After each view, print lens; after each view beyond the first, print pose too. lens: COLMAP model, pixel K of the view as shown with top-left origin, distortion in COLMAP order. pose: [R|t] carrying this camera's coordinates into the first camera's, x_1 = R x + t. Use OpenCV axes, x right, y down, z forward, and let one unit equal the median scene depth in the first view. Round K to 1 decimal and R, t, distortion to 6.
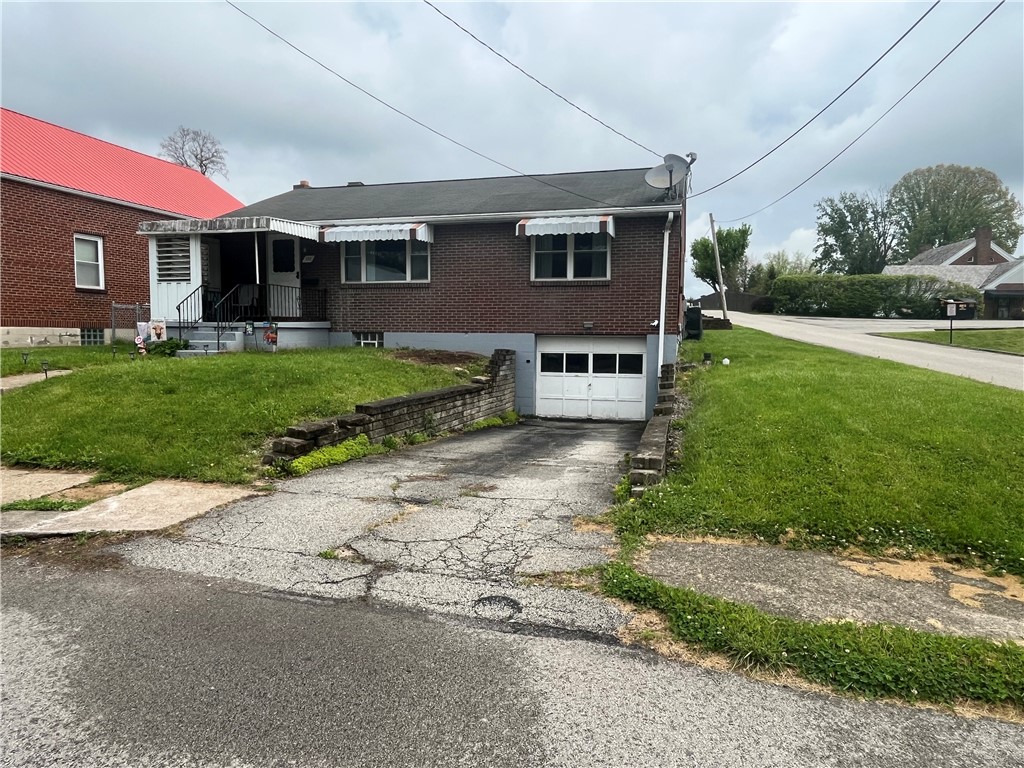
lens RADIAL K [[642.8, 0, 512.0], [0, 642.8, 384.0], [0, 0, 1]] dist [-0.001022, -0.000225]
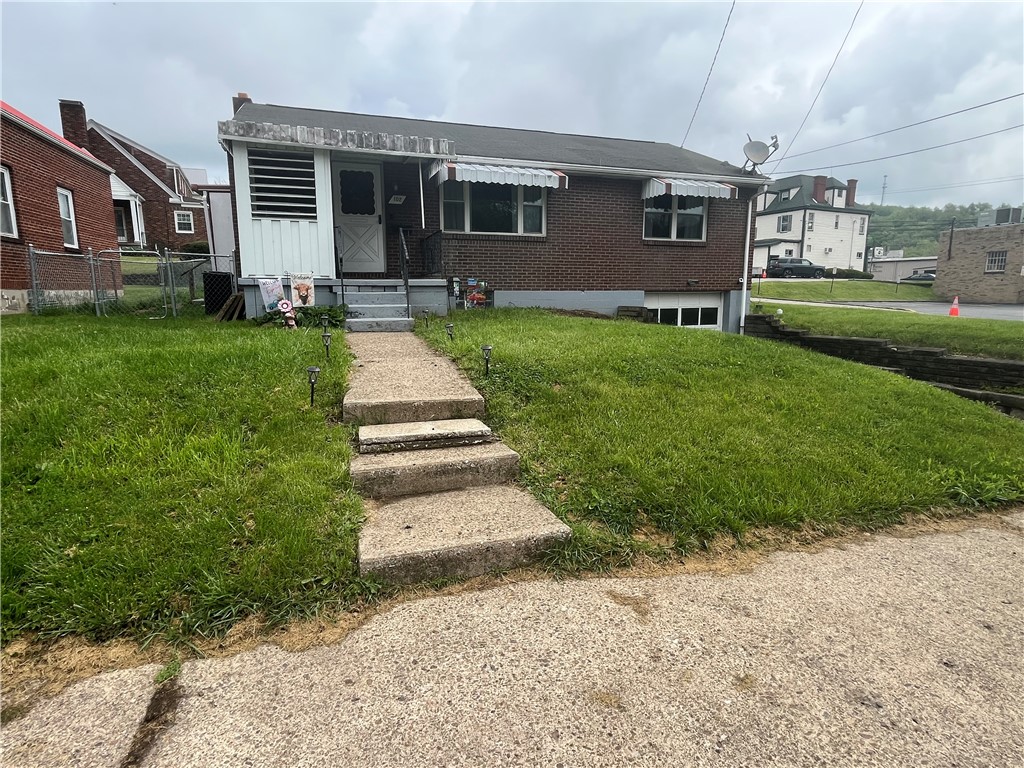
lens RADIAL K [[539.2, 0, 512.0], [0, 539.2, 384.0], [0, 0, 1]] dist [-0.002009, -0.000317]
pose [[0.831589, -0.103737, 0.545618, -0.673244], [0.048853, 0.992256, 0.114198, -0.039661], [-0.553239, -0.068311, 0.830217, 0.389252]]
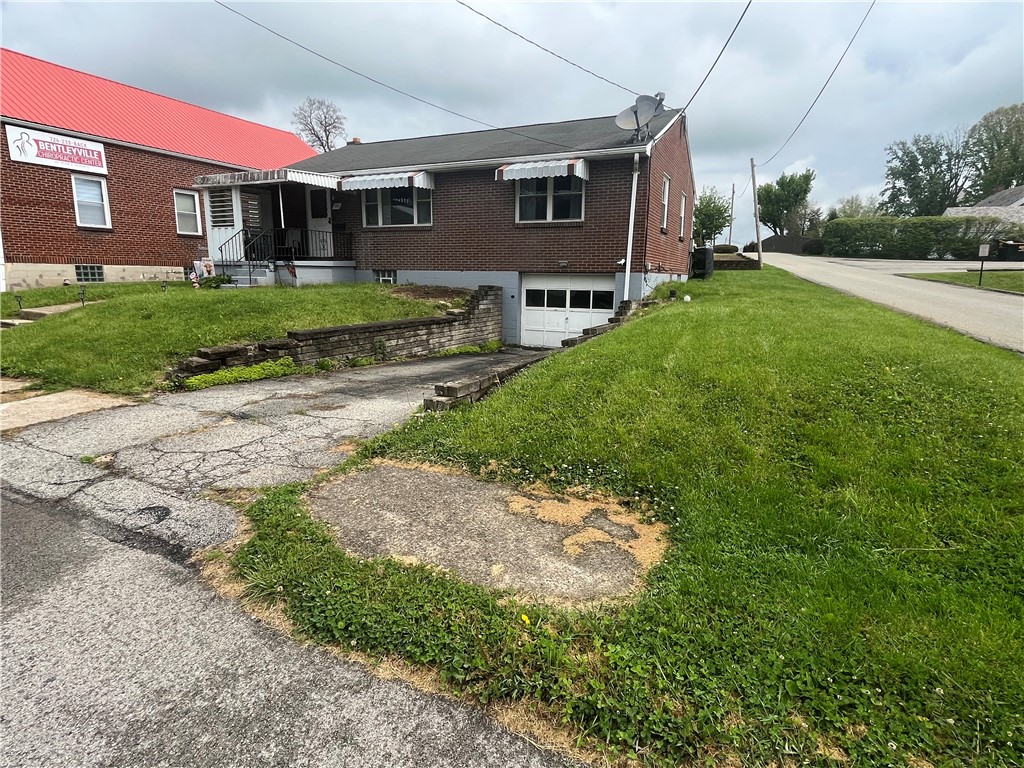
lens RADIAL K [[539.2, 0, 512.0], [0, 539.2, 384.0], [0, 0, 1]] dist [-0.002009, -0.000317]
pose [[0.986906, 0.035664, -0.157306, 0.186273], [-0.016136, 0.992188, 0.123708, -0.000174], [0.160489, -0.119549, 0.979771, 0.058433]]
